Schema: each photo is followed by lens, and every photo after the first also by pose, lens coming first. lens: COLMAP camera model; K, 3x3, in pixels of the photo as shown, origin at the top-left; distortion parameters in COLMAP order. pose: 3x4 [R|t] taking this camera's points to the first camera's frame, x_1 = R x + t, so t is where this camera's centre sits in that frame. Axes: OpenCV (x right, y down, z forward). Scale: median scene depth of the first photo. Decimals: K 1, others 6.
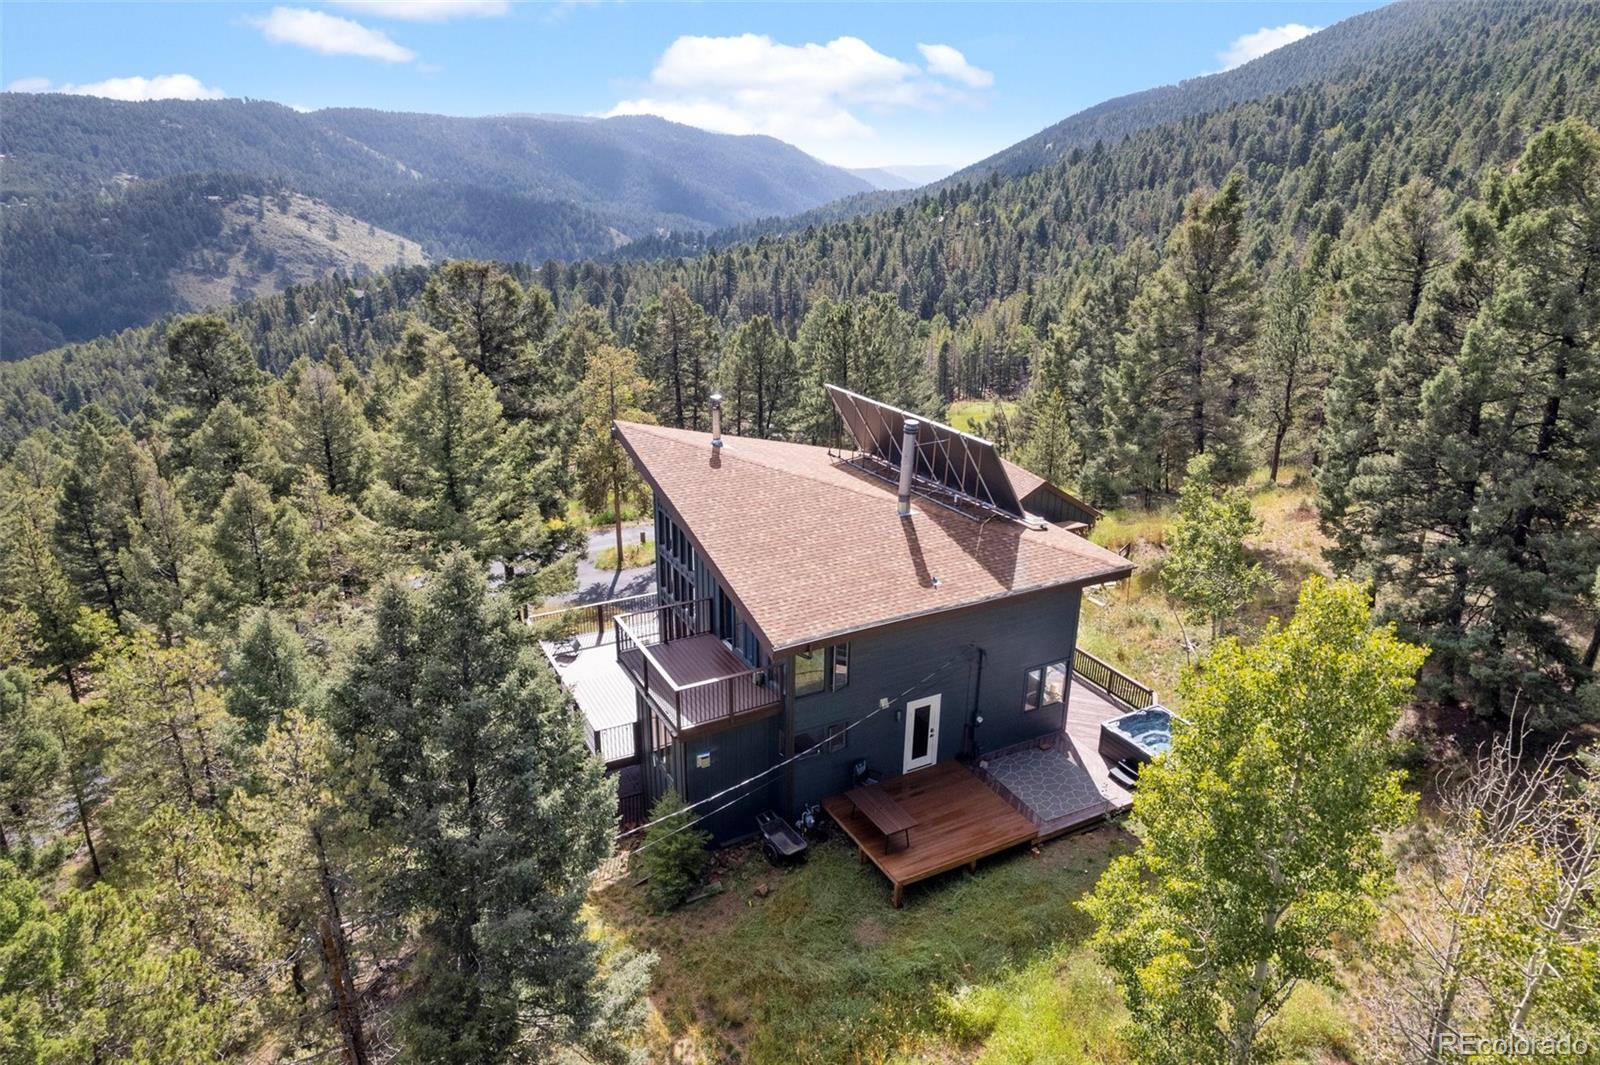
lens RADIAL K [[1037.0, 0, 800.0], [0, 1037.0, 532.5], [0, 0, 1]] dist [-0.043250, 0.002302]
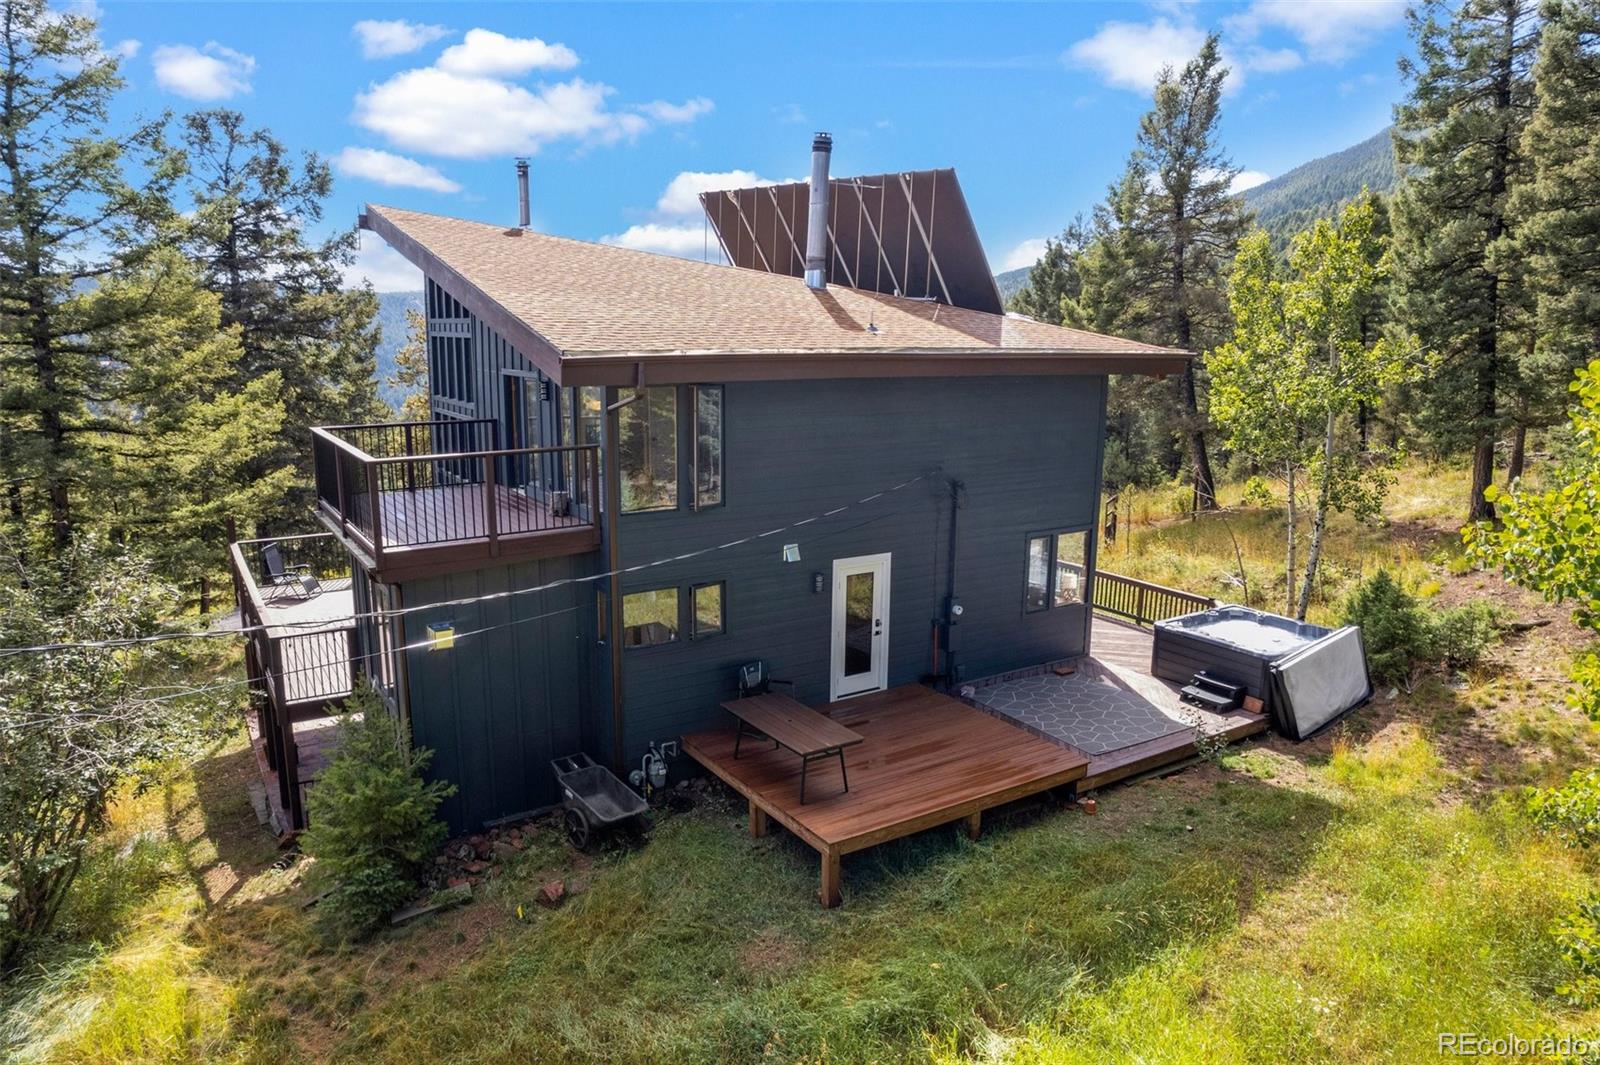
lens RADIAL K [[1037.0, 0, 800.0], [0, 1037.0, 532.5], [0, 0, 1]] dist [-0.043250, 0.002302]
pose [[0.996222, -0.019612, 0.084595, 0.038992], [0.032842, 0.986899, -0.157959, 0.240823], [-0.080388, 0.160140, 0.983815, 0.450730]]
